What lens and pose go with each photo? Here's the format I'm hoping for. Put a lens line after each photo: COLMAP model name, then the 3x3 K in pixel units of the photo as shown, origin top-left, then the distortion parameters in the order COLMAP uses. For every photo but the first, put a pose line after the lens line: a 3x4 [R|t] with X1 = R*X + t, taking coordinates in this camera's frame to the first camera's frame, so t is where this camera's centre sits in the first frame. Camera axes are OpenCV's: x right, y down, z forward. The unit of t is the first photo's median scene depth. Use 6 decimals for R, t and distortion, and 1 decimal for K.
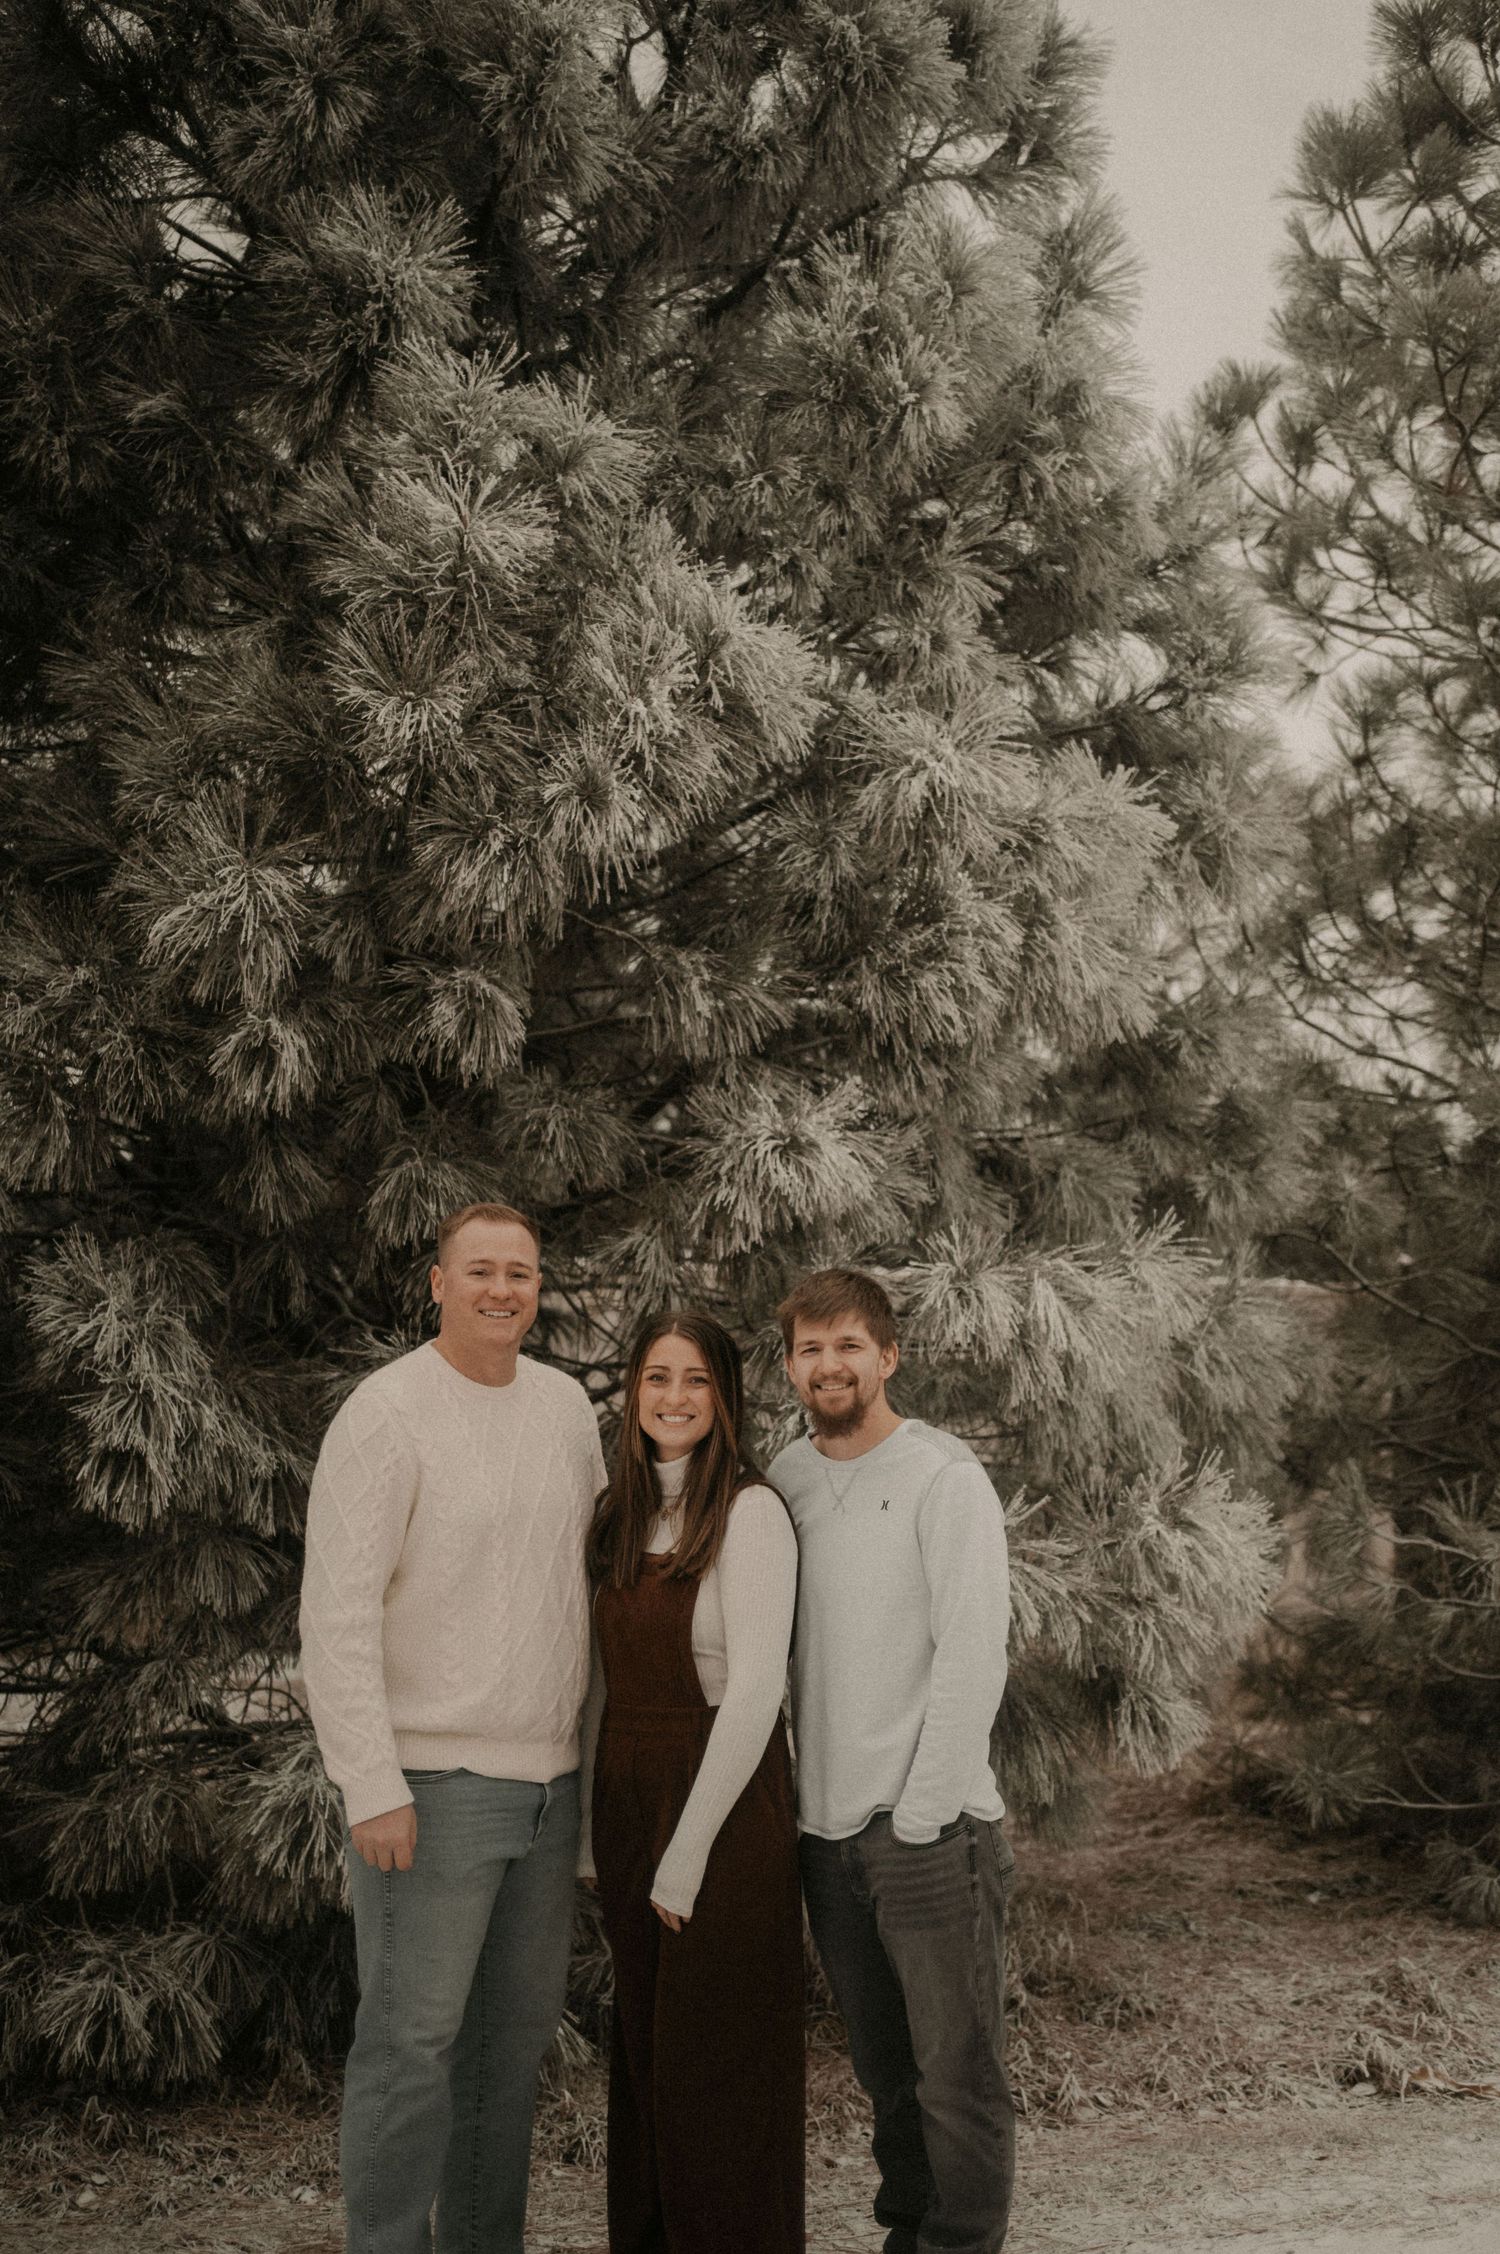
lens RADIAL K [[2620.2, 0, 758.3], [0, 2620.2, 1124.5], [0, 0, 1]] dist [0.004440, 0.005165]
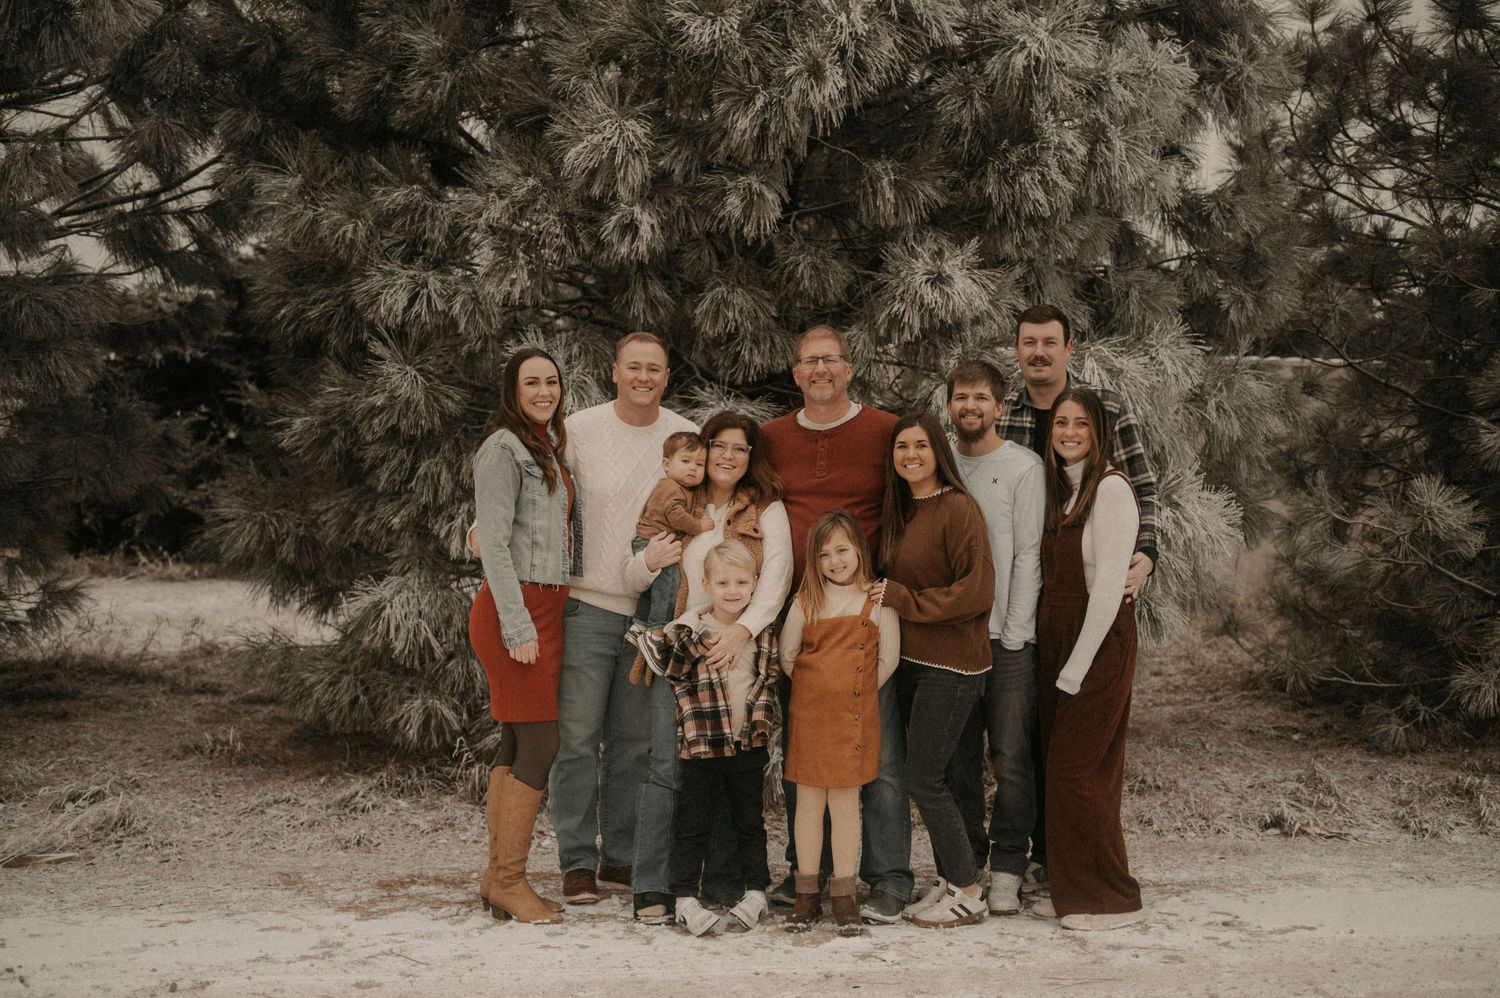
lens RADIAL K [[1731.2, 0, 758.8], [0, 1731.2, 514.3], [0, 0, 1]] dist [-0.003968, 0.025551]
pose [[0.985446, 0.021321, -0.168646, 0.090832], [0.004167, 0.988775, 0.149354, -0.008868], [0.169937, -0.147883, 0.974296, -0.139482]]
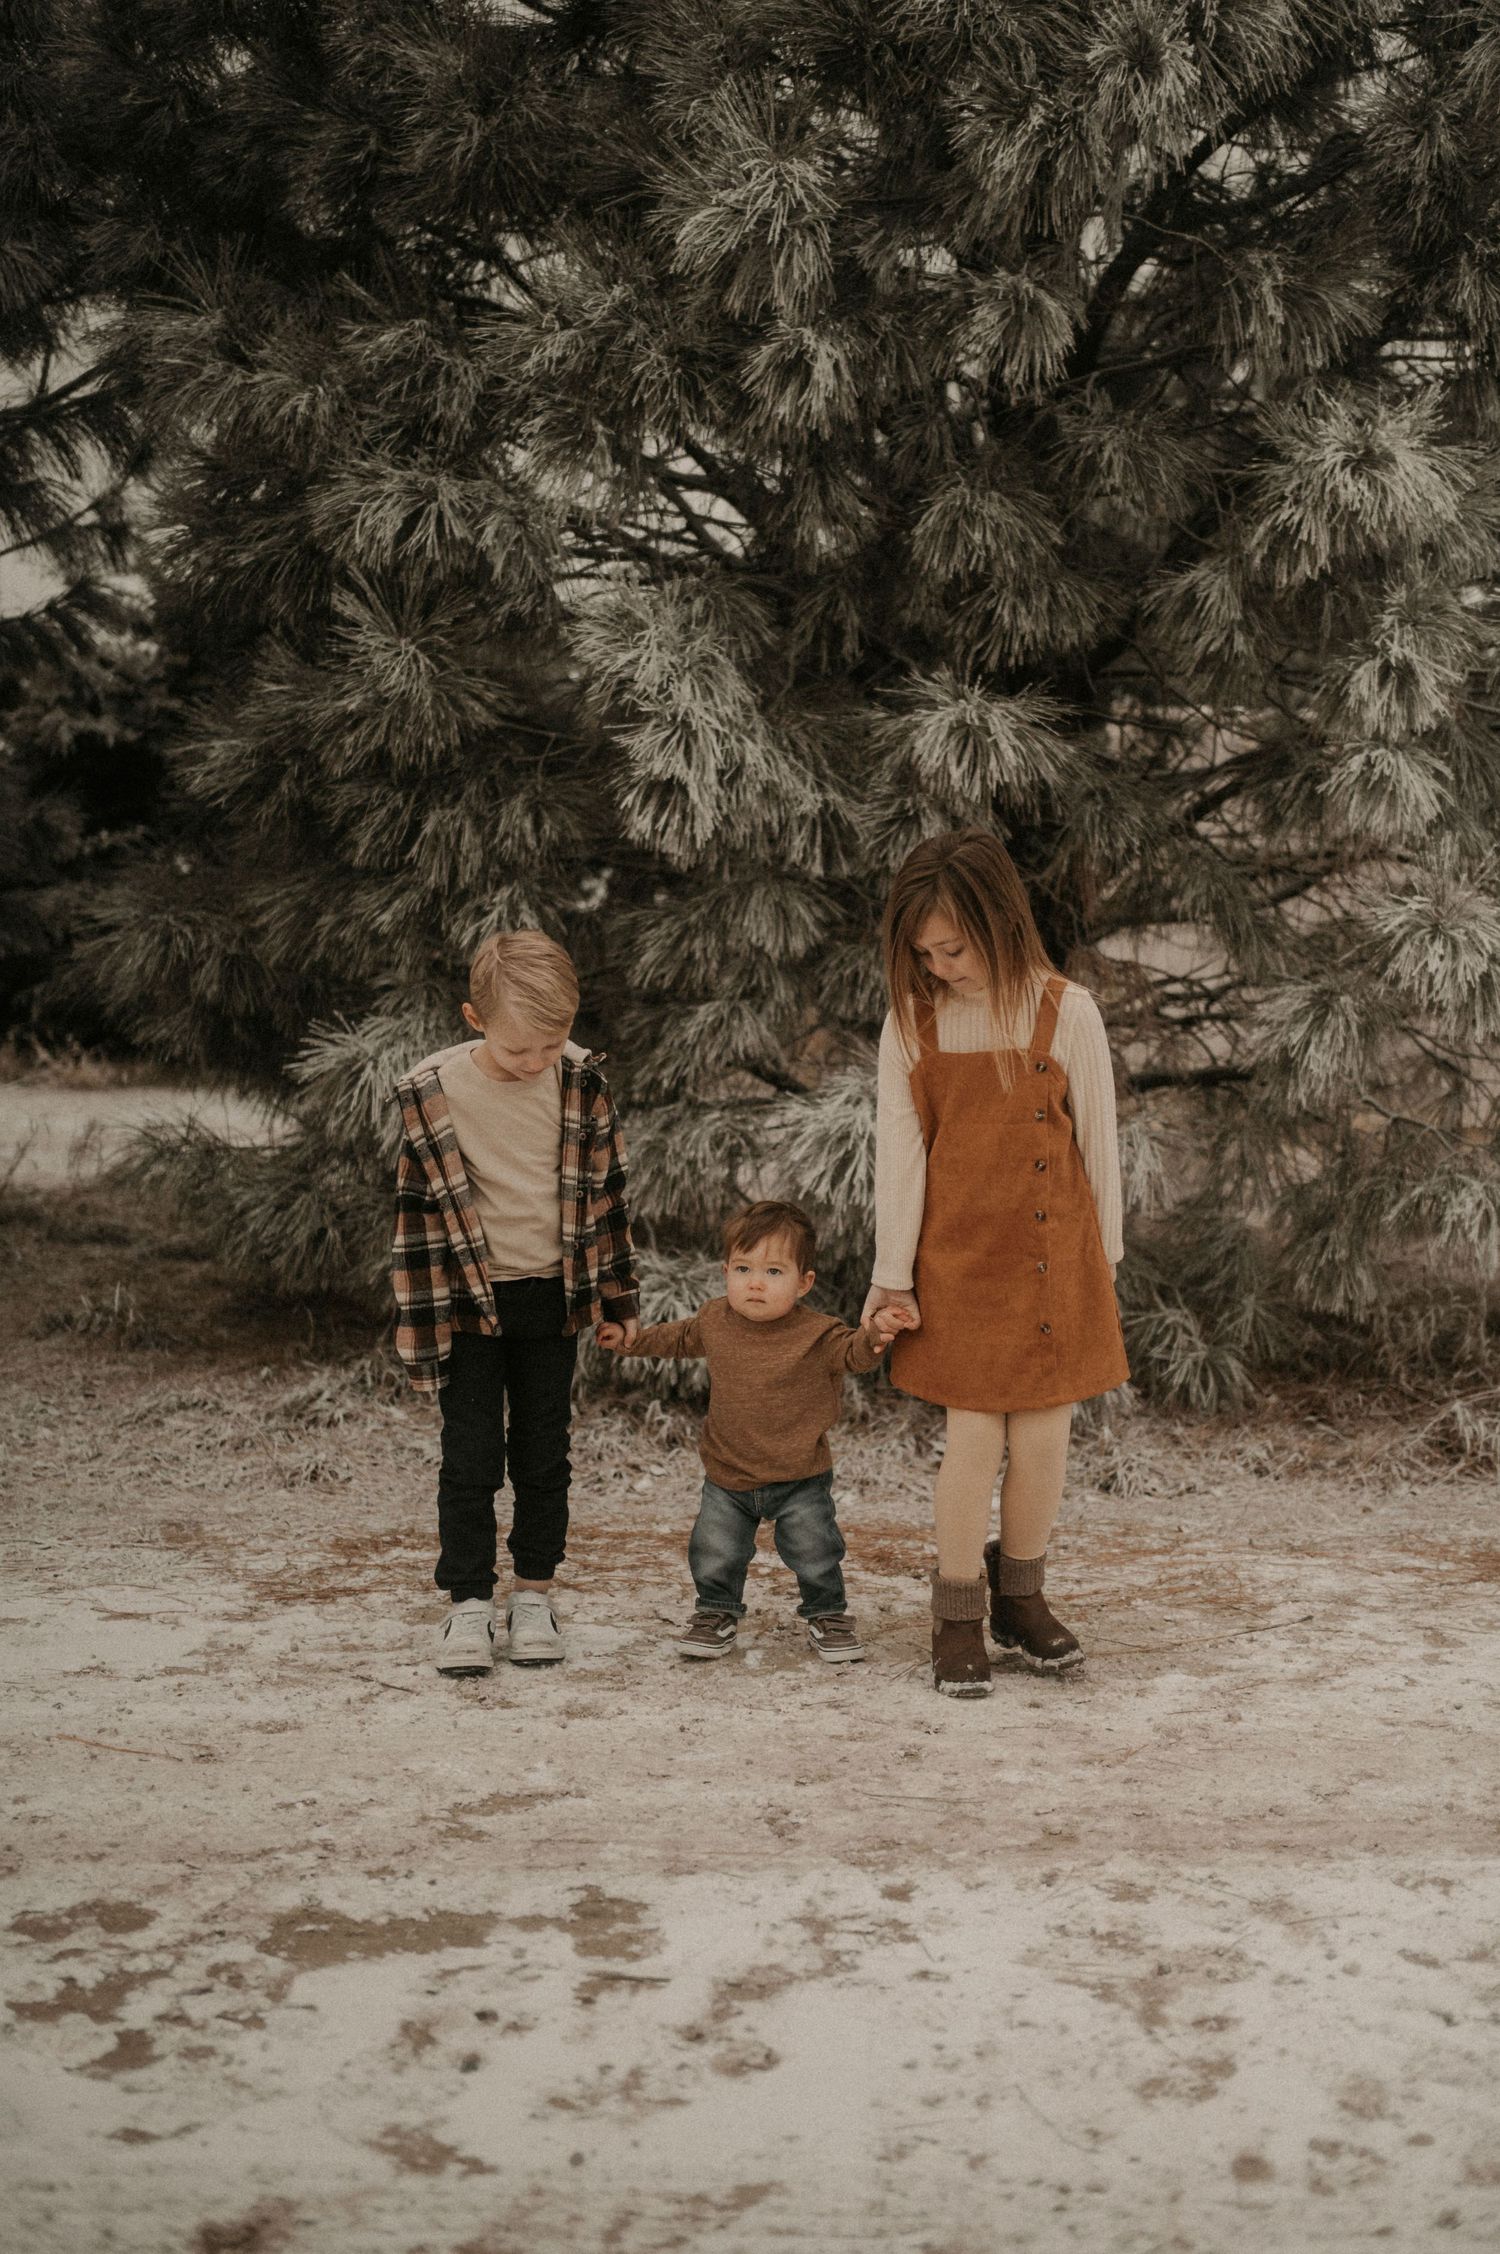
lens RADIAL K [[2625.6, 0, 755.3], [0, 2625.6, 1135.7], [0, 0, 1]] dist [-0.000596, 0.028697]
pose [[0.964916, 0.036186, -0.260054, 0.054348], [0.013790, 0.982106, 0.187822, 0.065101], [0.262197, -0.184819, 0.947151, 0.026932]]
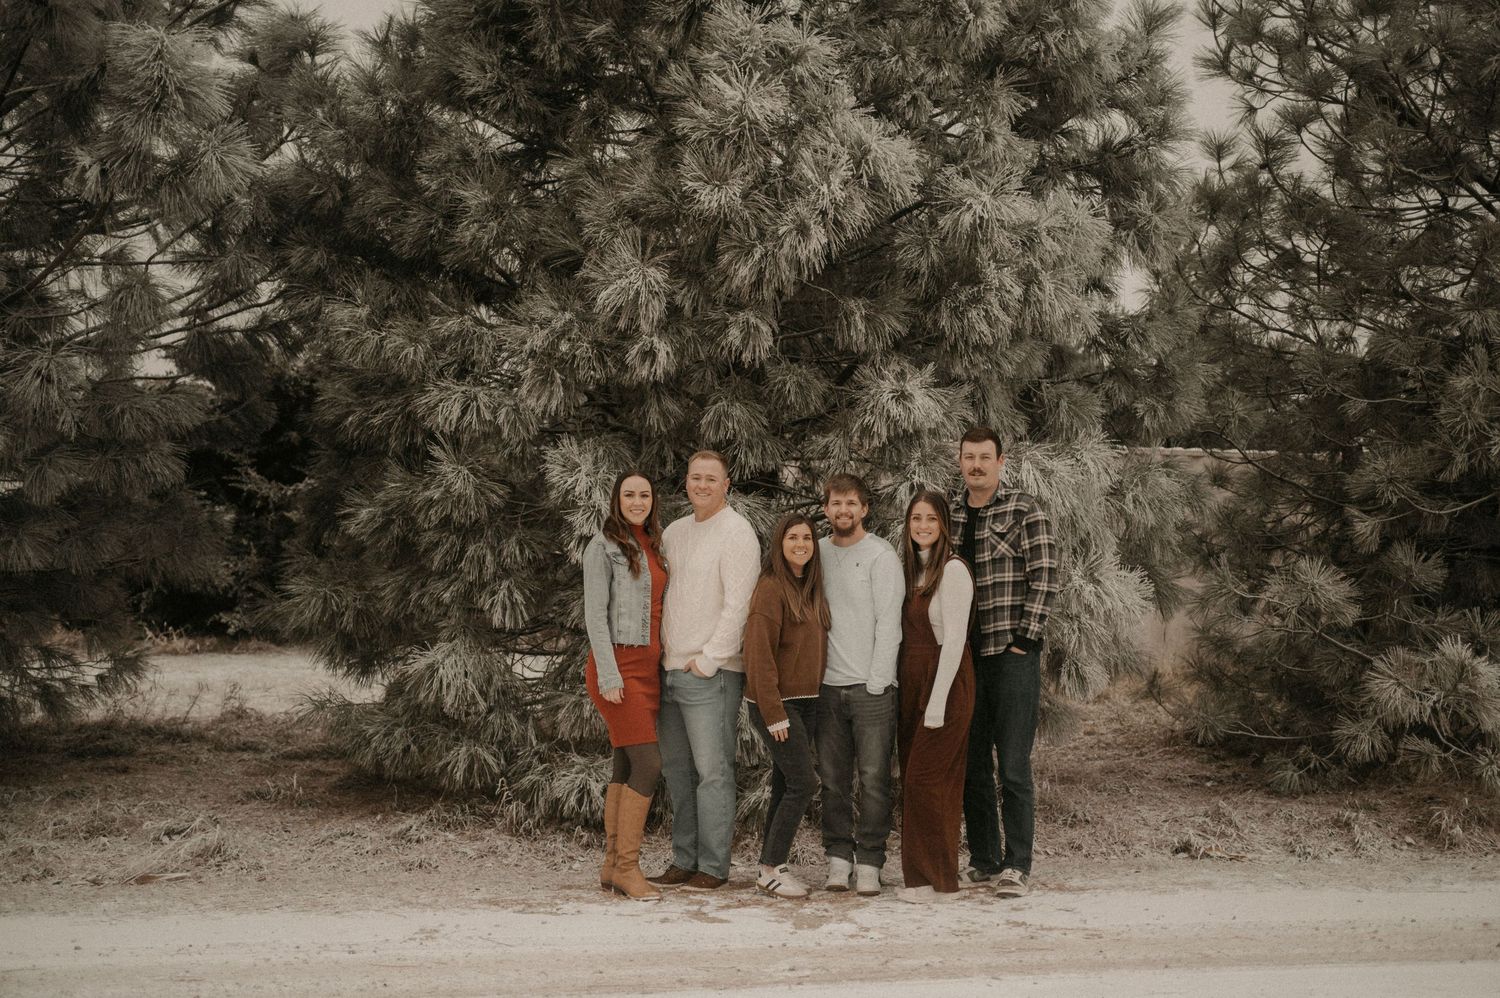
lens RADIAL K [[1706.9, 0, 765.3], [0, 1706.9, 505.4], [0, 0, 1]] dist [0.001528, -0.000218]
pose [[0.990545, 0.013663, -0.136506, 0.091489], [-0.000158, 0.995141, 0.098459, -0.038597], [0.137188, -0.097507, 0.985734, -0.356507]]
